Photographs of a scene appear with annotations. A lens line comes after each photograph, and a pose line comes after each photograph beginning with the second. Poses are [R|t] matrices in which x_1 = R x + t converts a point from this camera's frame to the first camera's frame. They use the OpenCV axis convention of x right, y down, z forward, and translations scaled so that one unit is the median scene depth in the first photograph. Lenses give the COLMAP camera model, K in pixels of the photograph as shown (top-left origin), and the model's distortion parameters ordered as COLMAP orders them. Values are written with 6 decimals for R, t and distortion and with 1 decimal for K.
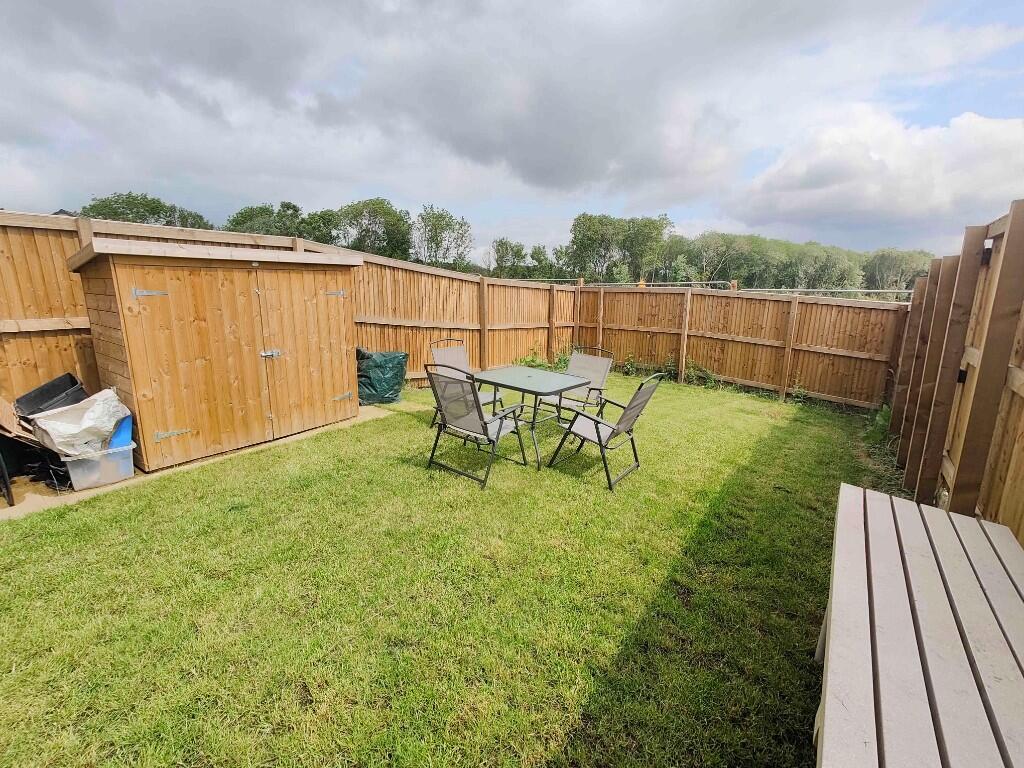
lens RADIAL K [[451.9, 0, 514.4], [0, 451.9, 378.7], [0, 0, 1]] dist [0.008710, 0.000557]
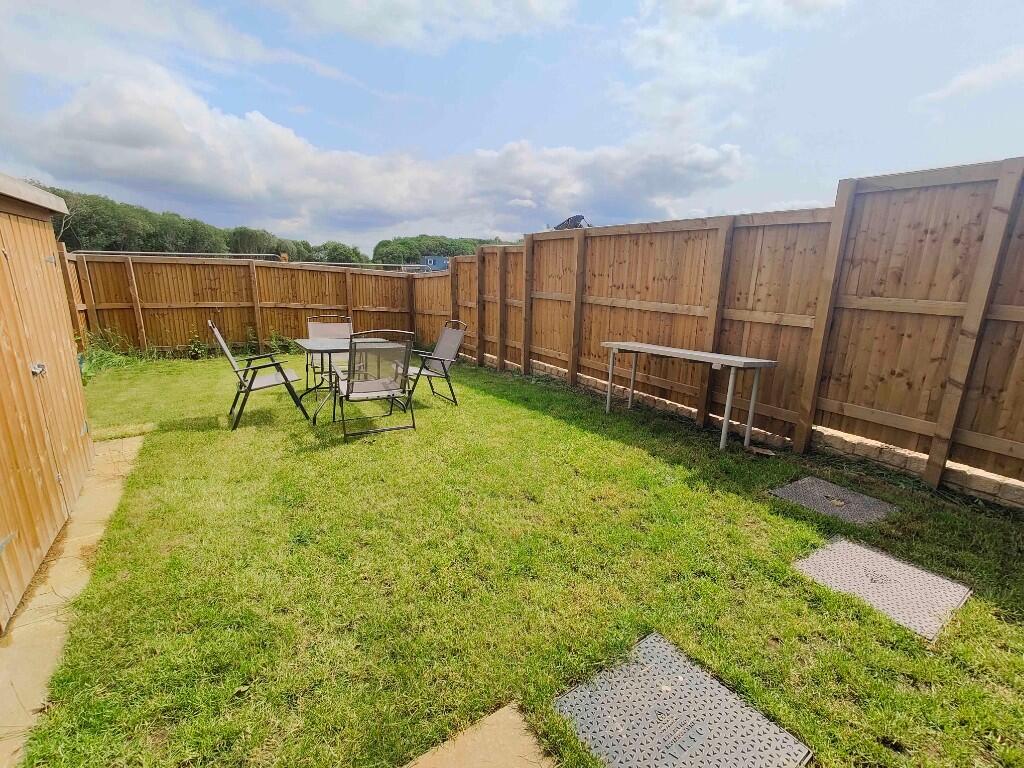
lens RADIAL K [[451.9, 0, 511.2], [0, 451.9, 381.7], [0, 0, 1]] dist [0.008710, 0.000557]
pose [[0.360474, -0.229036, 0.904213, -0.366481], [0.173453, 0.968937, 0.176282, -0.017267], [-0.916500, 0.093294, 0.389004, 0.108707]]
